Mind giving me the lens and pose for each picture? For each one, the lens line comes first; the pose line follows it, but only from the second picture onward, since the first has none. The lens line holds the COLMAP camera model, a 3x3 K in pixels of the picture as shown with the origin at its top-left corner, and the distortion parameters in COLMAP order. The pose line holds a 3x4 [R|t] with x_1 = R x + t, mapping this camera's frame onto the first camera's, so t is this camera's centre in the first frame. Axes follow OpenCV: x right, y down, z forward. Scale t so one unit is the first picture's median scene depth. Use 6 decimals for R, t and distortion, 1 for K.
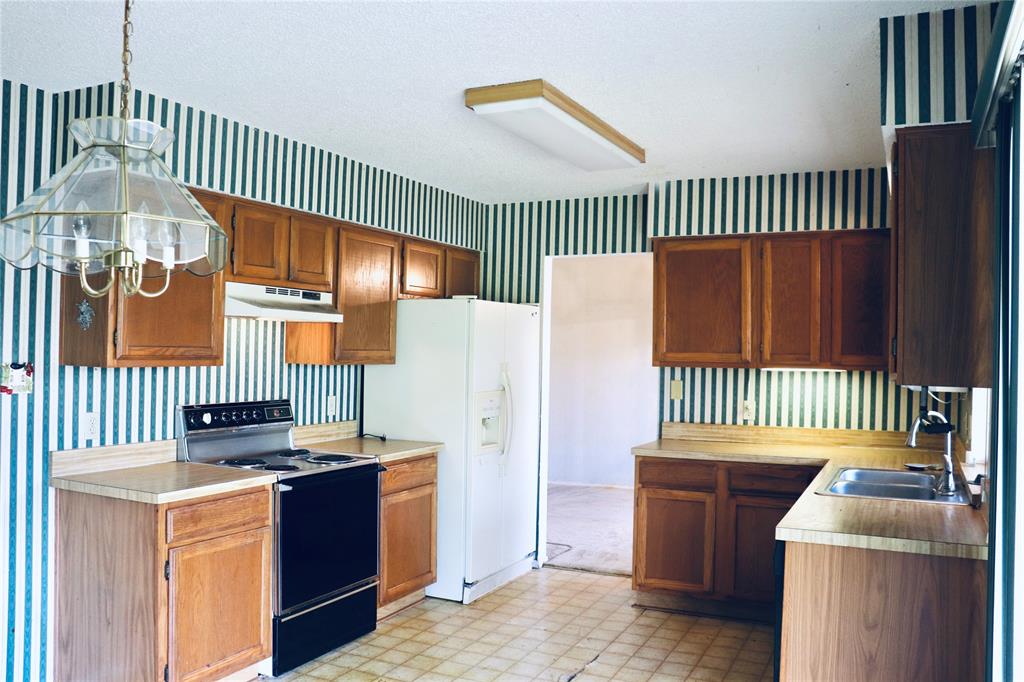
lens RADIAL K [[853.7, 0, 510.7], [0, 853.7, 344.7], [0, 0, 1]] dist [-0.068271, -0.001028]
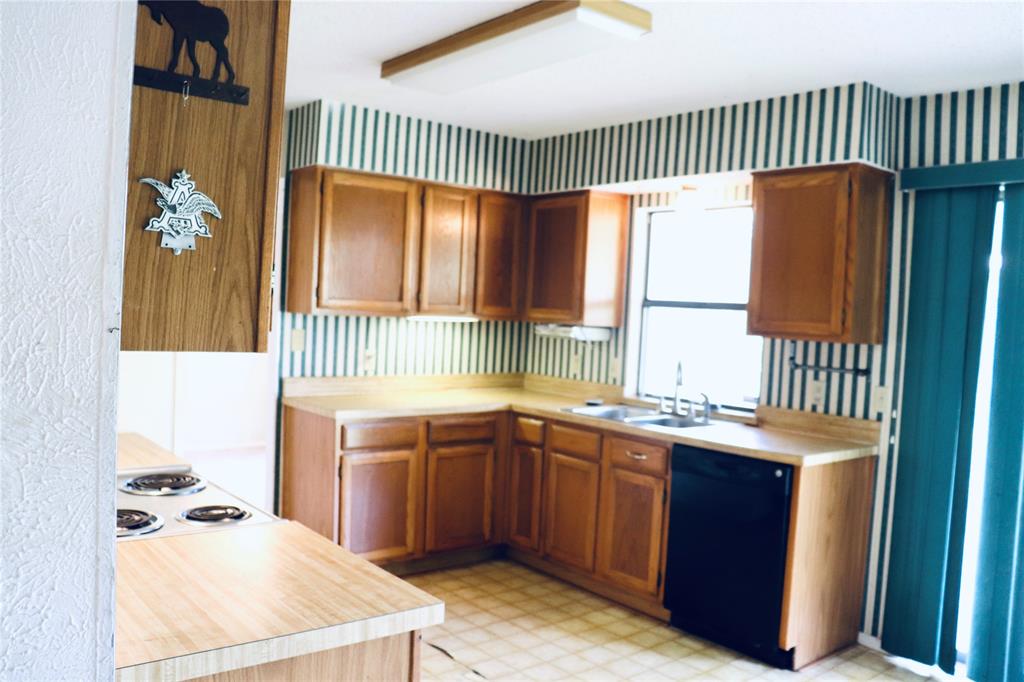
lens RADIAL K [[853.7, 0, 511.2], [0, 853.7, 331.8], [0, 0, 1]] dist [-0.068271, -0.001028]
pose [[0.420846, -0.019501, 0.906923, -0.556717], [-0.044191, 0.998141, 0.041968, -0.001989], [-0.906055, -0.057740, 0.419202, 0.483713]]
